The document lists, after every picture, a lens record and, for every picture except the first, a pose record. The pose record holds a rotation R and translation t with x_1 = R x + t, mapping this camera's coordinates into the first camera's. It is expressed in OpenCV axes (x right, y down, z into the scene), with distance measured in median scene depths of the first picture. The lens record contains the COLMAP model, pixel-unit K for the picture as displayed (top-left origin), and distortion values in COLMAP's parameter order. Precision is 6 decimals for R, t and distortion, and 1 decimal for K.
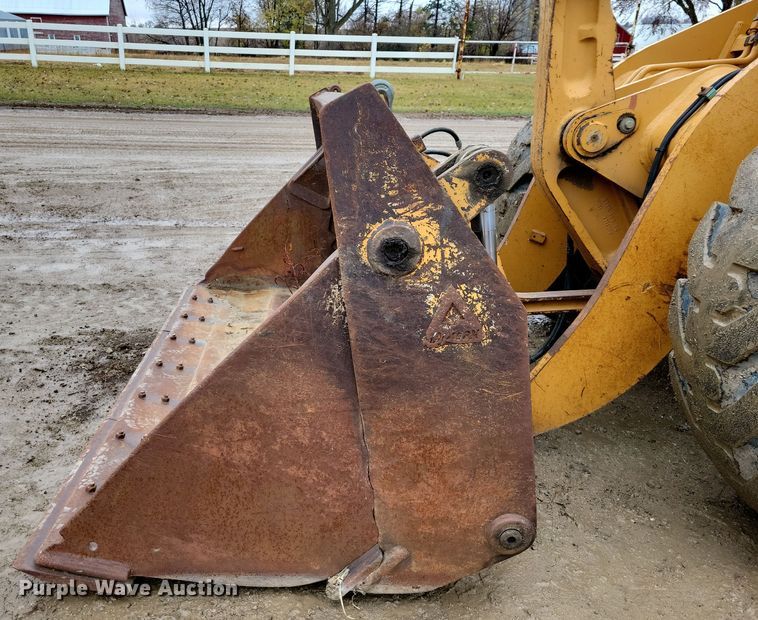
lens RADIAL K [[674.6, 0, 300.9], [0, 674.6, 339.6], [0, 0, 1]] dist [0.044258, -0.024614]
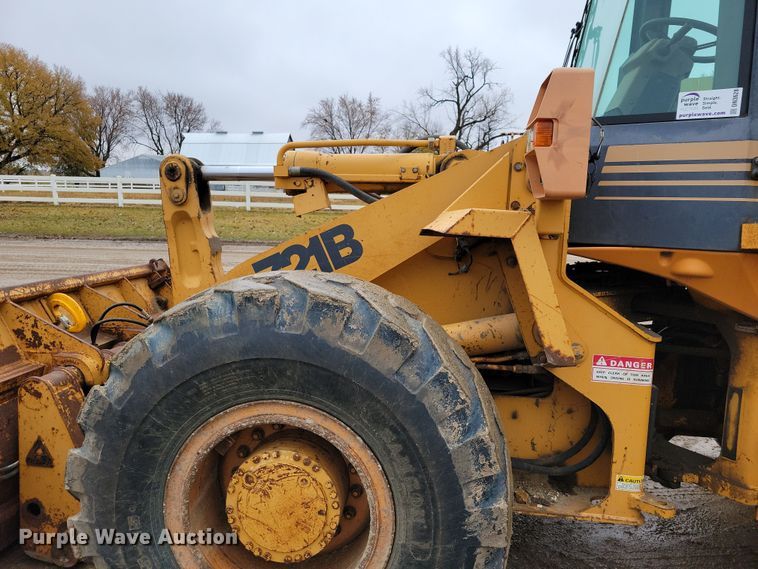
lens RADIAL K [[566.1, 0, 381.5], [0, 566.1, 280.9], [0, 0, 1]] dist [0.031507, -0.006736]
pose [[0.994785, 0.012417, -0.101238, 0.933462], [-0.036028, 0.971355, -0.234884, -0.105873], [0.095422, 0.237307, 0.966737, -0.117390]]
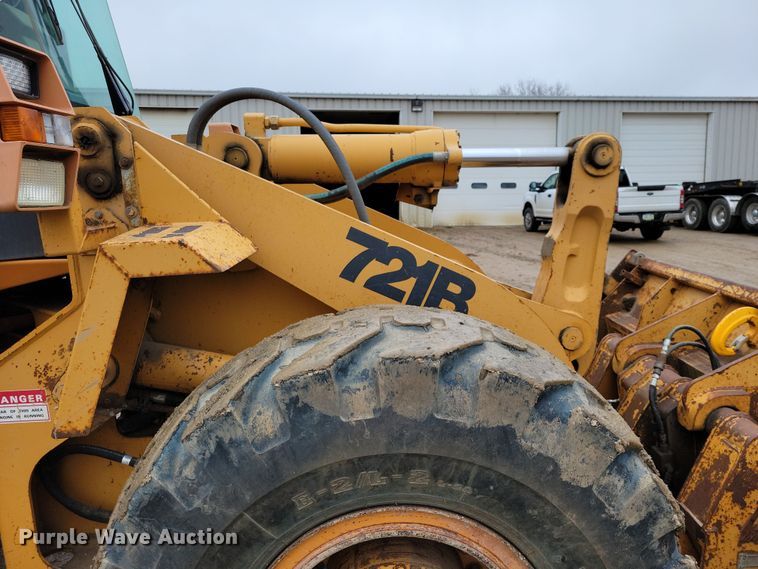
lens RADIAL K [[576.1, 0, 383.1], [0, 576.1, 280.1], [0, 0, 1]] dist [0.051688, -0.029332]
pose [[-0.999126, 0.006672, -0.041257, 0.778636], [-0.015149, 0.862226, 0.506297, -0.904205], [0.038951, 0.506480, -0.861371, 1.884829]]
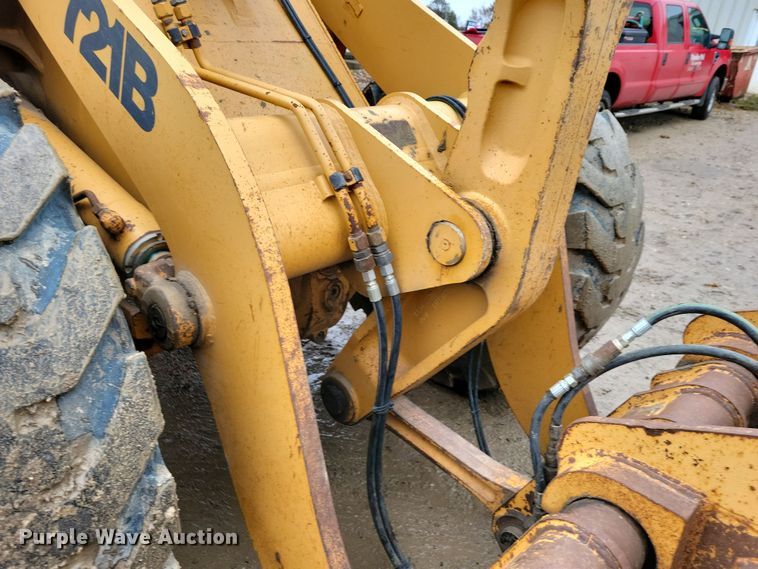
lens RADIAL K [[596.7, 0, 375.8], [0, 596.7, 282.4], [0, 0, 1]] dist [0.029297, -0.005937]
pose [[-0.719037, -0.344446, 0.603608, 0.145140], [0.167907, 0.756706, 0.631826, -0.651940], [-0.674384, 0.555656, -0.486264, 1.430904]]
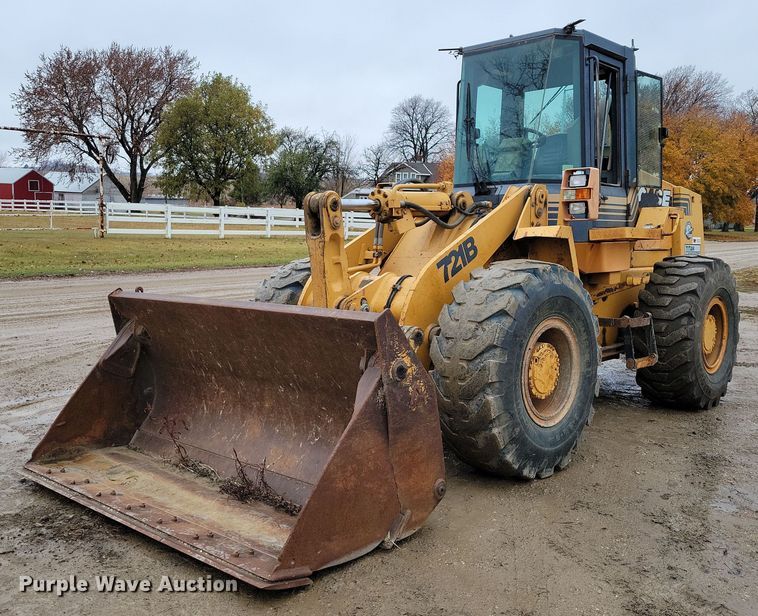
lens RADIAL K [[778.6, 0, 362.1], [0, 778.6, 308.7], [0, 0, 1]] dist [0.027311, -0.002456]
pose [[0.690903, -0.100303, 0.715956, -1.110389], [0.275686, 0.952050, -0.132660, -0.005923], [-0.668319, 0.289034, 0.685426, -0.512276]]
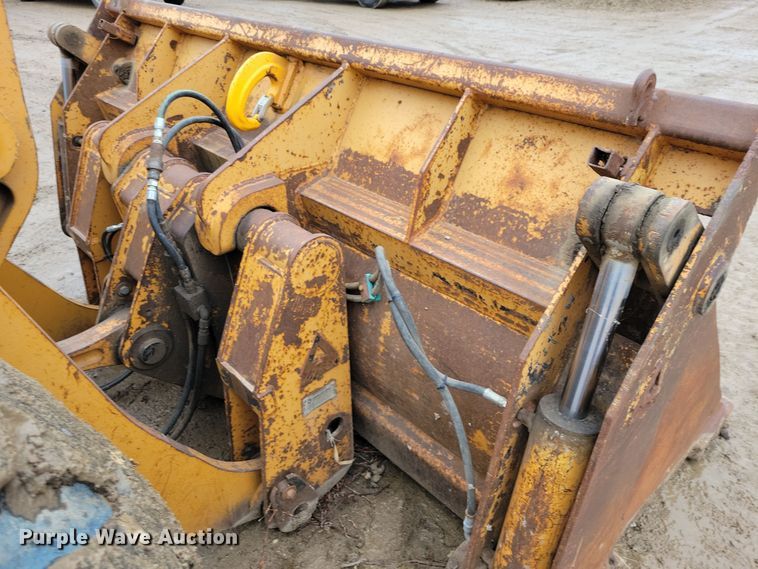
lens RADIAL K [[575.1, 0, 380.4], [0, 575.1, 270.4], [0, 0, 1]] dist [0.043723, -0.005832]
pose [[-0.715445, 0.324827, -0.618567, 0.513732], [-0.265000, 0.693032, 0.670434, -0.676155], [0.646462, 0.643579, -0.409747, 1.595497]]
